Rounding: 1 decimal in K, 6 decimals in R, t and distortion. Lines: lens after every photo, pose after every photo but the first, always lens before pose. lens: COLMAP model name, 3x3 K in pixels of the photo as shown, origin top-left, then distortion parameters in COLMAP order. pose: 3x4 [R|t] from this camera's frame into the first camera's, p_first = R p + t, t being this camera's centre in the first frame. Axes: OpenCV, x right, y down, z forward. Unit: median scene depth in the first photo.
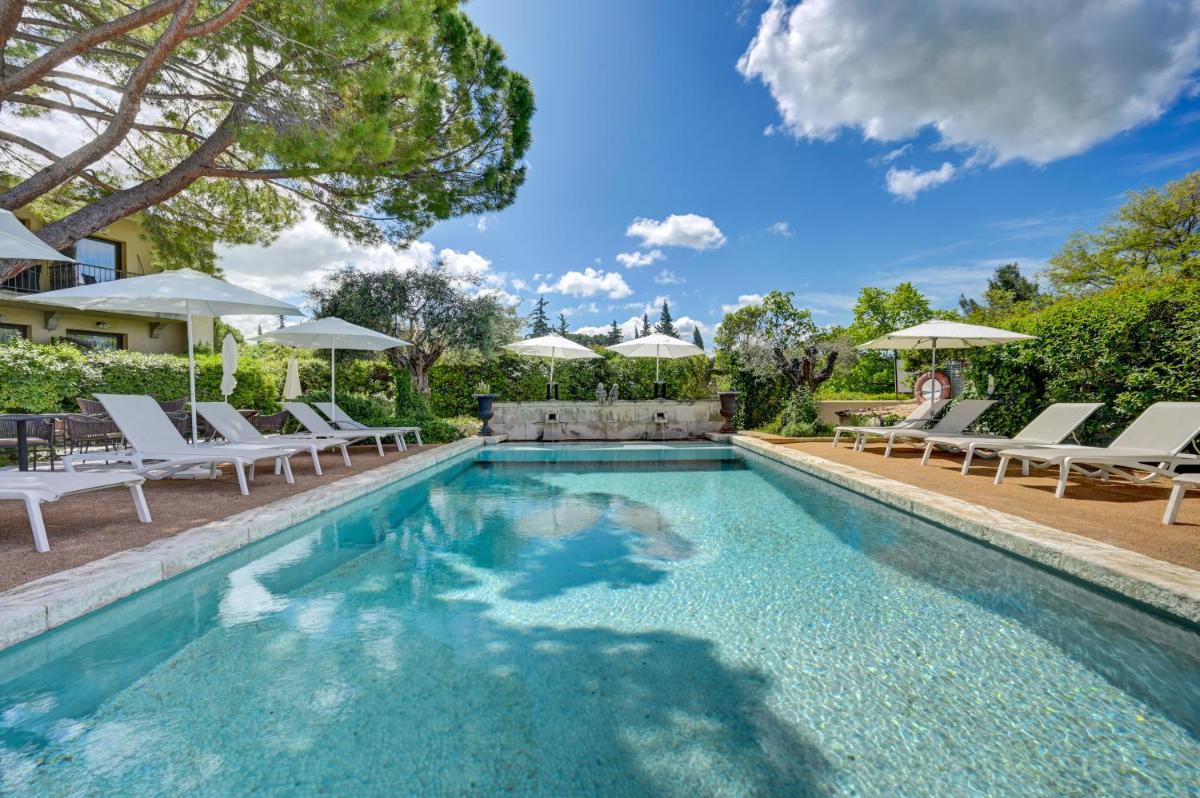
lens RADIAL K [[483.8, 0, 600.0], [0, 483.8, 399.0], [0, 0, 1]] dist [-0.000546, -0.000082]
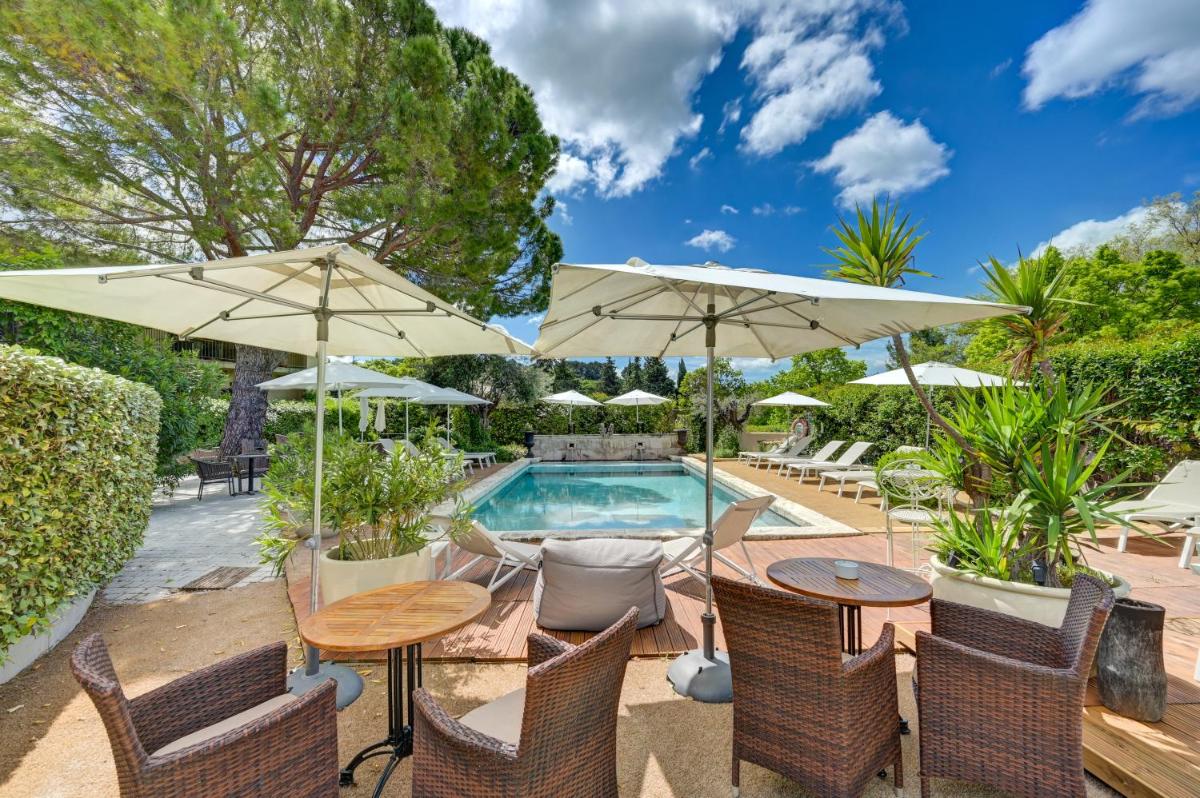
lens RADIAL K [[484.5, 0, 614.8], [0, 484.5, 361.6], [0, 0, 1]] dist [0.000196, 0.000042]
pose [[0.998948, 0.005975, 0.045469, -0.032680], [-0.000707, 0.993364, -0.115010, -0.053256], [-0.045855, 0.114856, 0.992323, -0.612926]]
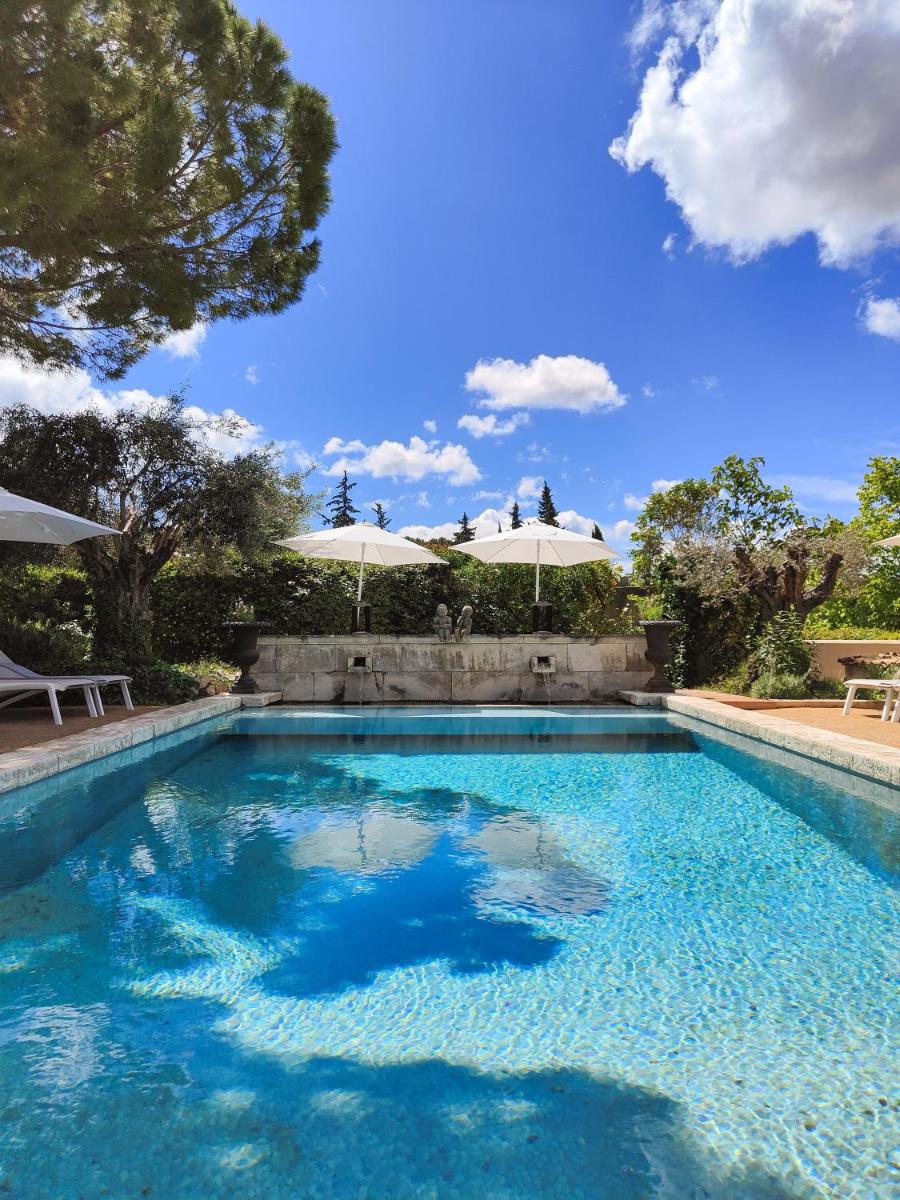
lens RADIAL K [[781.4, 0, 444.7], [0, 781.4, 594.5], [0, 0, 1]] dist [0.017224, -0.000656]
pose [[0.999952, 0.007314, 0.006465, -0.002055], [-0.006895, 0.998014, -0.062611, 0.014475], [-0.006910, 0.062563, 0.998017, 0.047174]]
